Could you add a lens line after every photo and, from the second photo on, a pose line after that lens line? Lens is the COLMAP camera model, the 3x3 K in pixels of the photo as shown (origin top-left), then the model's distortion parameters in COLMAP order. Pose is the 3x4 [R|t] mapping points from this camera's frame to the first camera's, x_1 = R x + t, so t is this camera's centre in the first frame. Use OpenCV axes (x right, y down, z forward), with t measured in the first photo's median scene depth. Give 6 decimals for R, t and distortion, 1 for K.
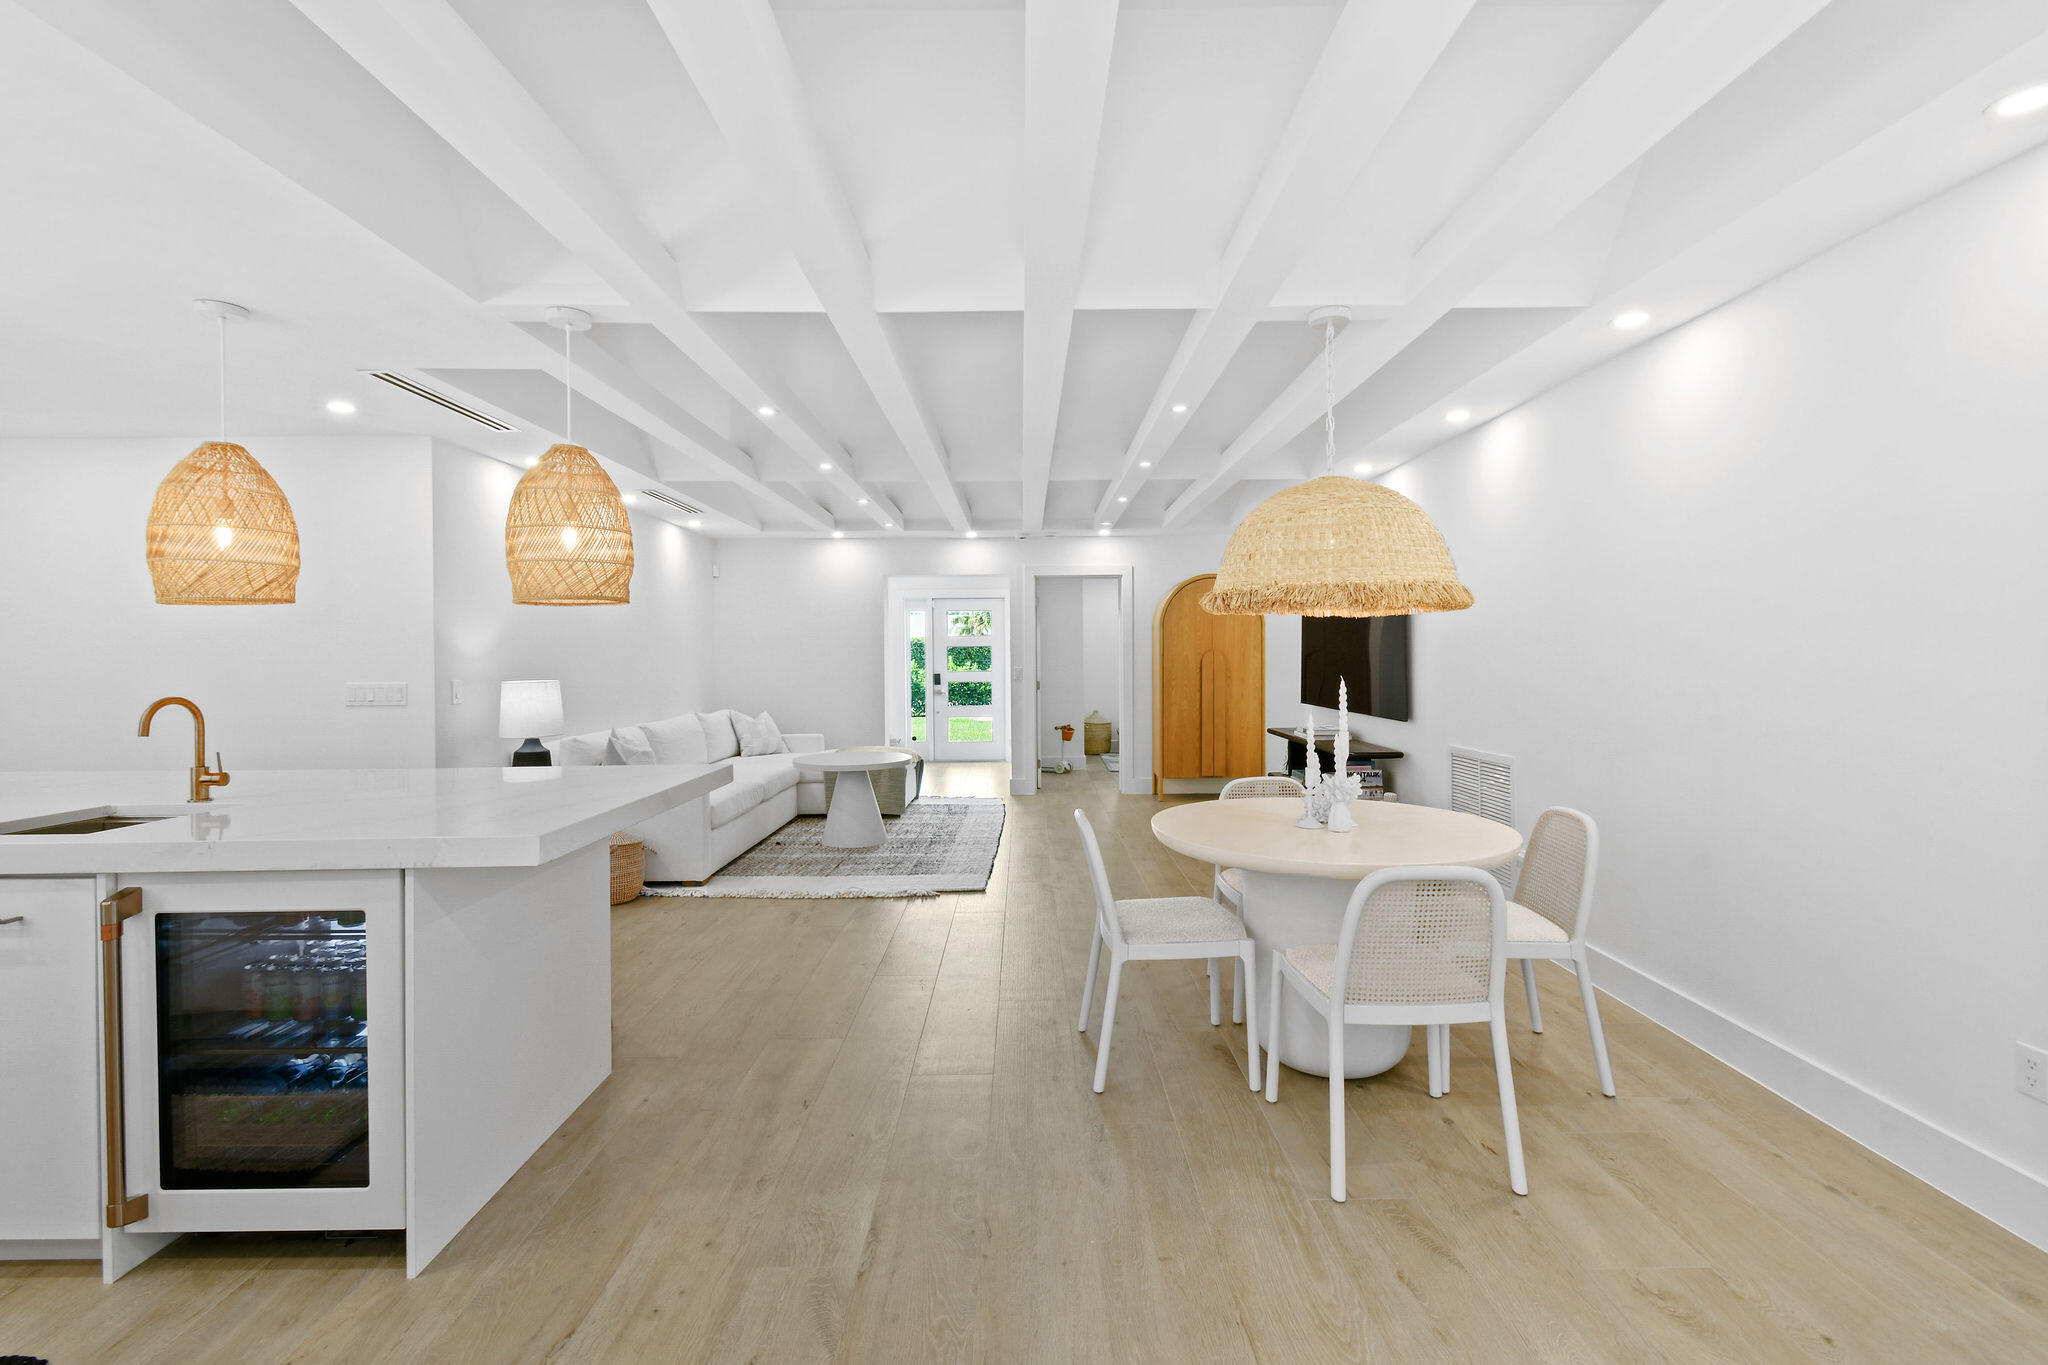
lens RADIAL K [[911.9, 0, 1035.9], [0, 911.9, 655.3], [0, 0, 1]] dist [0.010724, -0.007899]
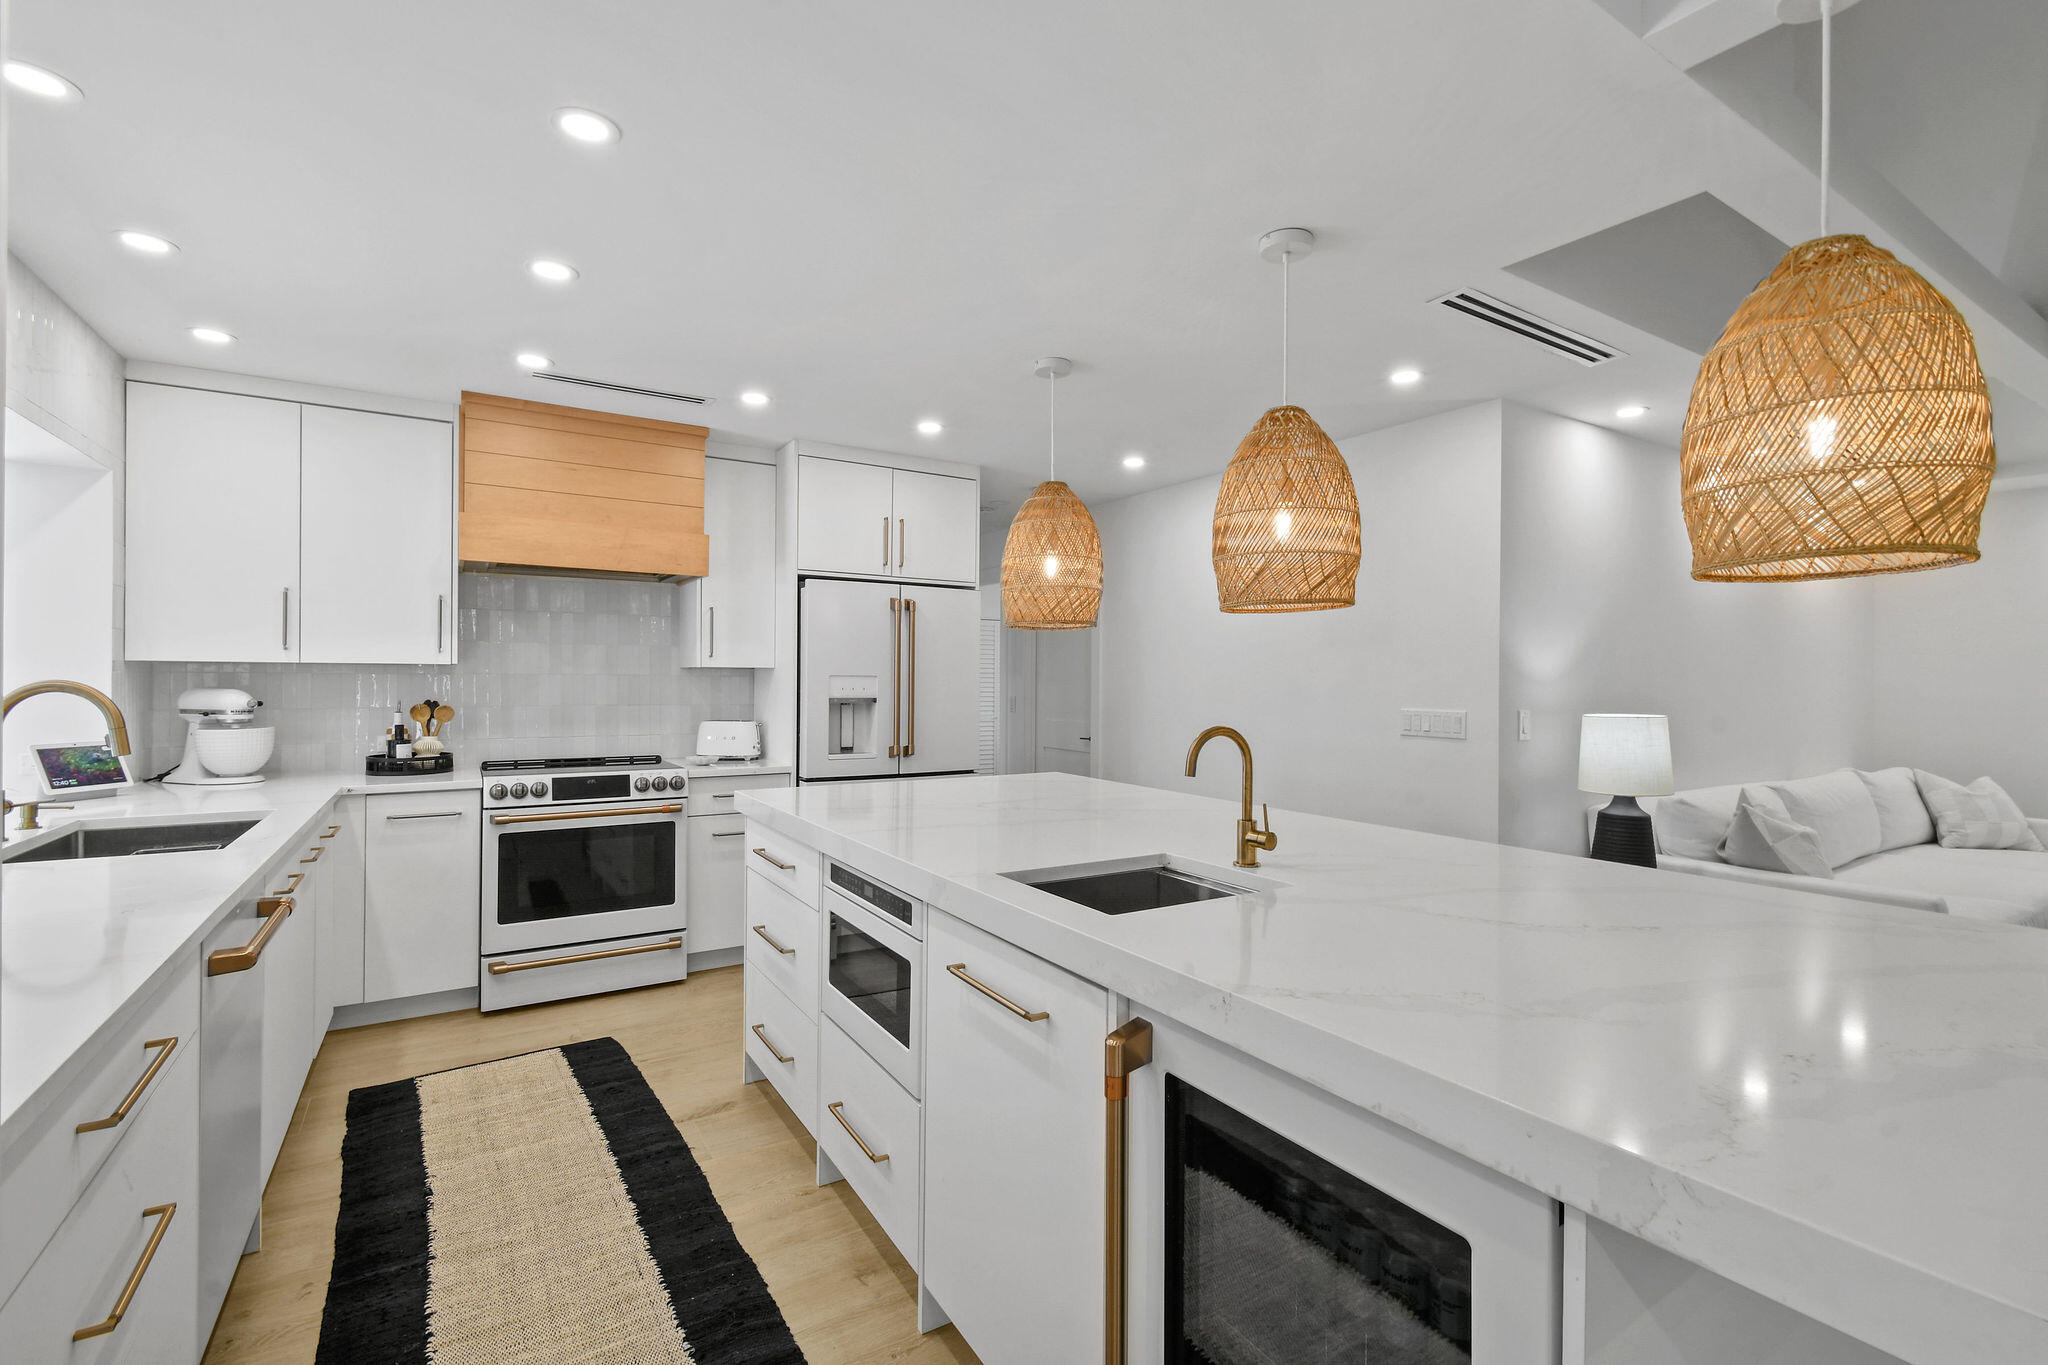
lens RADIAL K [[911.9, 0, 1041.3], [0, 911.9, 679.7], [0, 0, 1]] dist [0.010724, -0.007899]
pose [[0.527588, 0.011349, -0.849424, -0.327715], [-0.012431, 0.999907, 0.005638, 0.003598], [0.849409, 0.007585, 0.527680, 0.410266]]
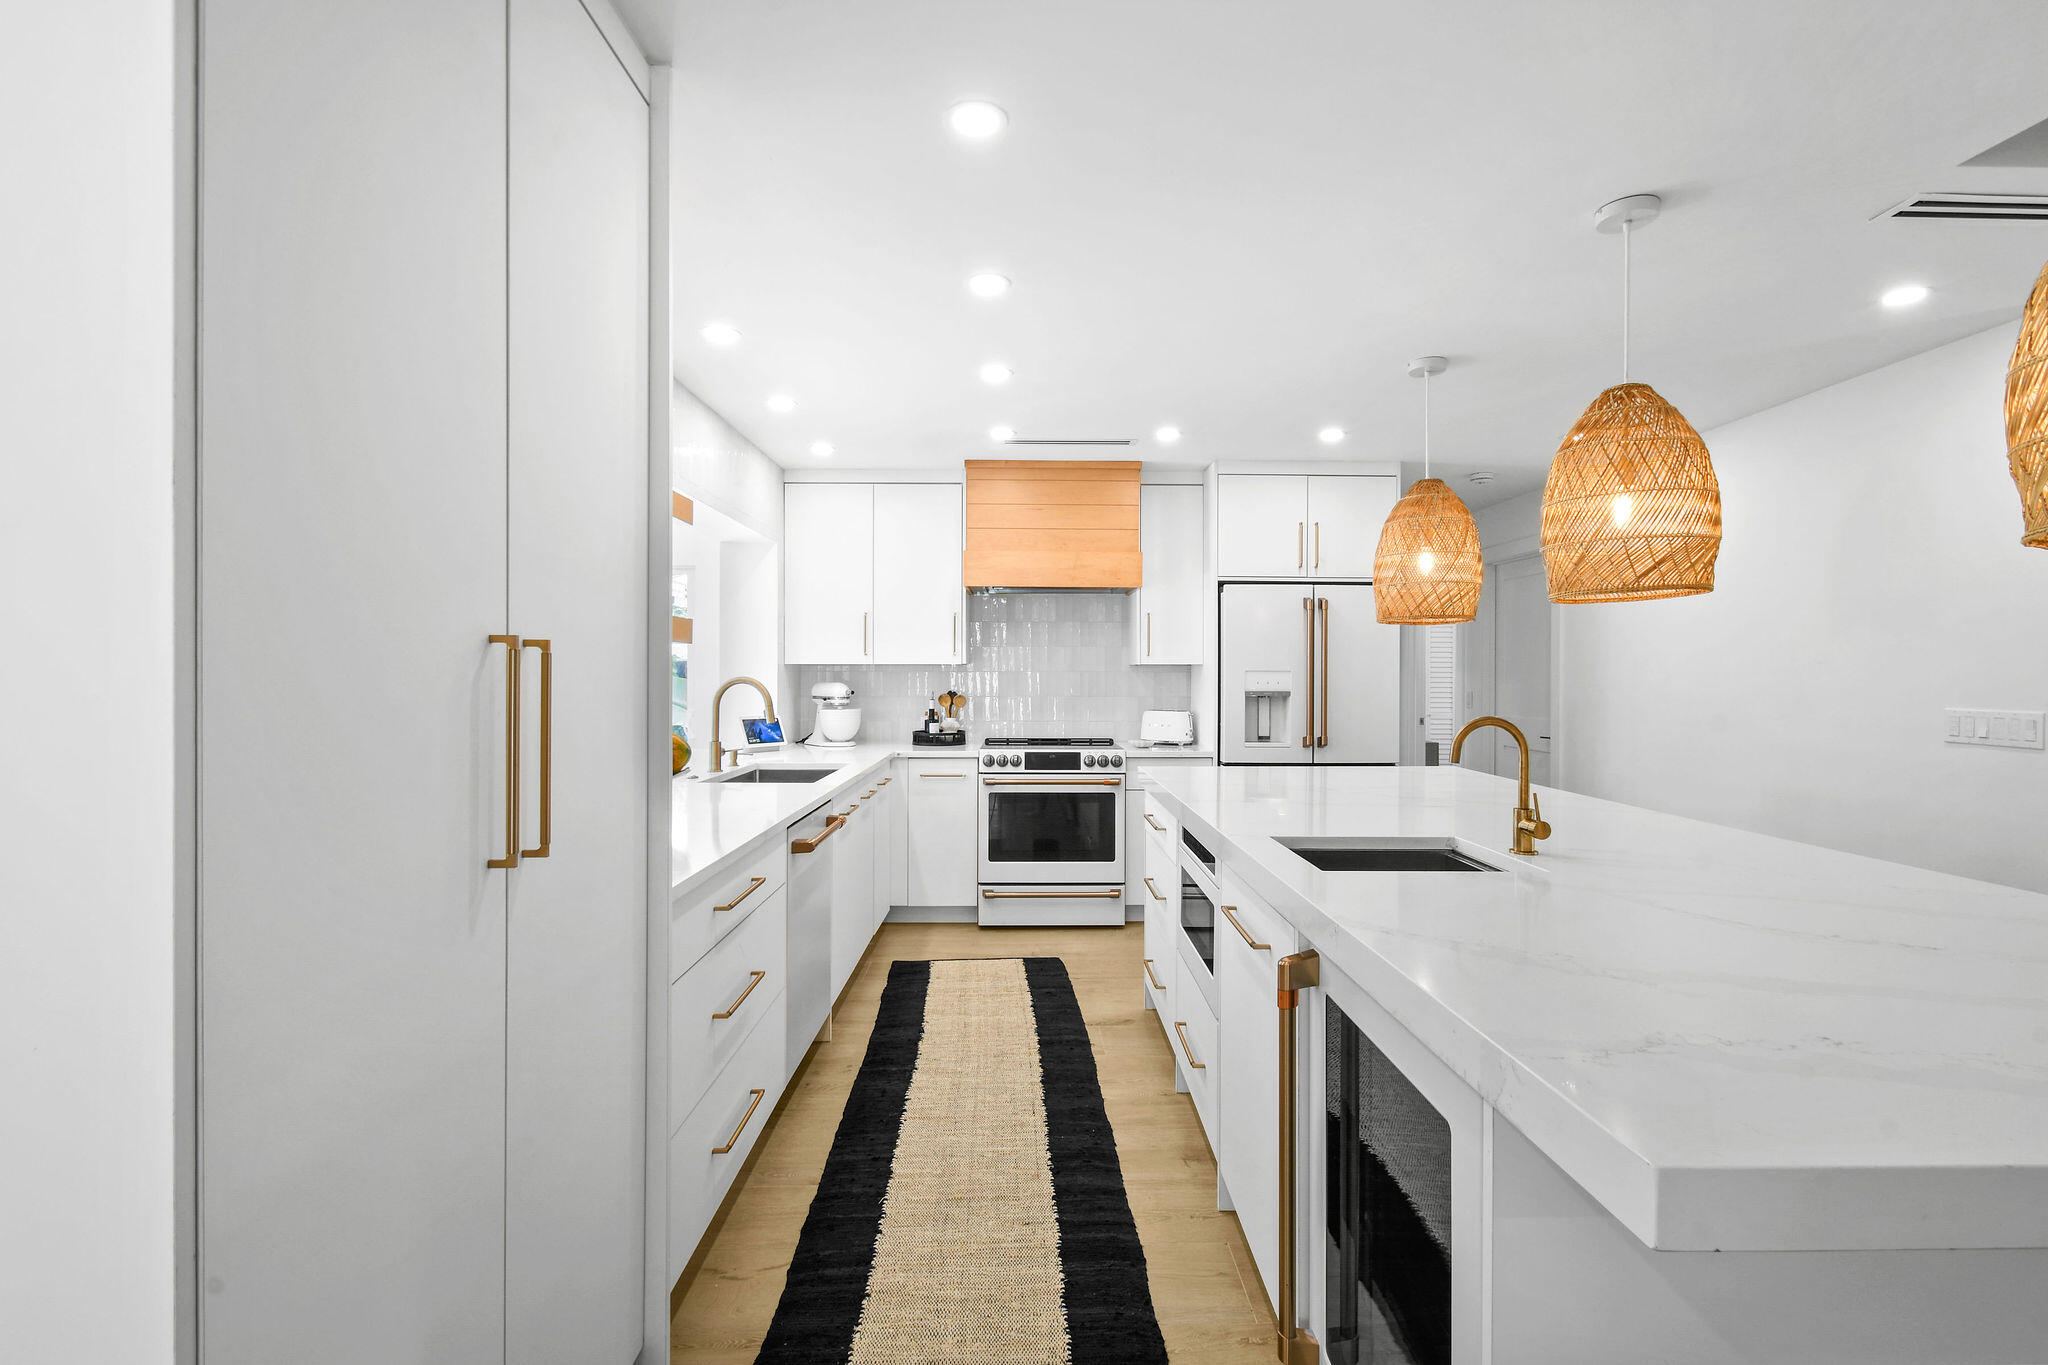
lens RADIAL K [[911.9, 0, 1043.3], [0, 911.9, 679.7], [0, 0, 1]] dist [0.010724, -0.007899]
pose [[0.009562, 0.014210, -0.999853, -0.132806], [-0.004875, 0.999888, 0.014164, 0.003552], [0.999942, 0.004739, 0.009630, 0.524197]]
